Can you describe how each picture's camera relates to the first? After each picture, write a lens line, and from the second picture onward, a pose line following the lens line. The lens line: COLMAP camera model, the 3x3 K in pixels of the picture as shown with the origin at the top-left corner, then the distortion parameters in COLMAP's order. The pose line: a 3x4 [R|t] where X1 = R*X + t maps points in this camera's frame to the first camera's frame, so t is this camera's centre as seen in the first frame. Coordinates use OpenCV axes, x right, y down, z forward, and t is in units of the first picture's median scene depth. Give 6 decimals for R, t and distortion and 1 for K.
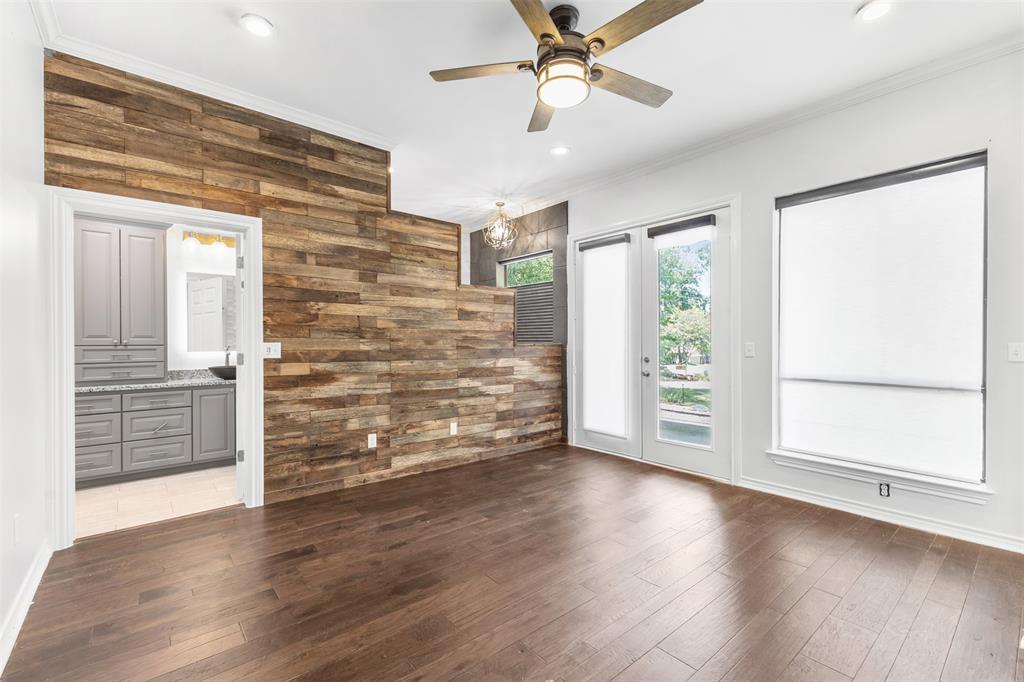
lens RADIAL K [[442.1, 0, 513.5], [0, 442.1, 346.1], [0, 0, 1]] dist [0.020108, -0.005897]
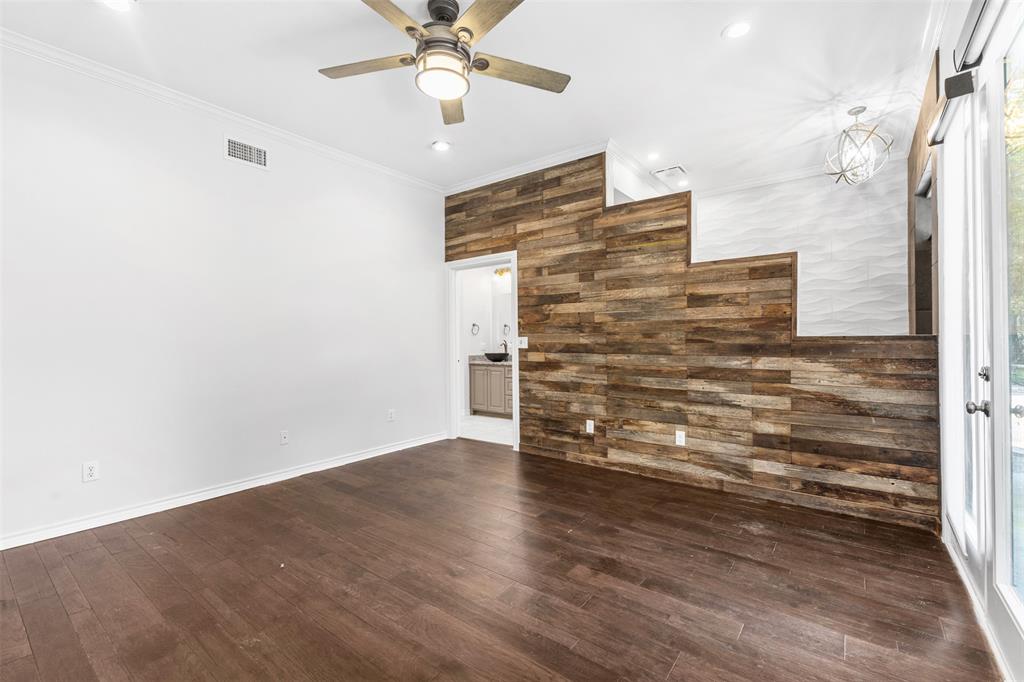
lens RADIAL K [[442.1, 0, 514.7], [0, 442.1, 338.2], [0, 0, 1]] dist [0.020108, -0.005897]
pose [[0.221463, 0.000790, -0.975169, 0.687801], [0.004434, 0.999989, 0.001817, -0.006026], [0.975159, -0.004726, 0.221457, 0.569704]]
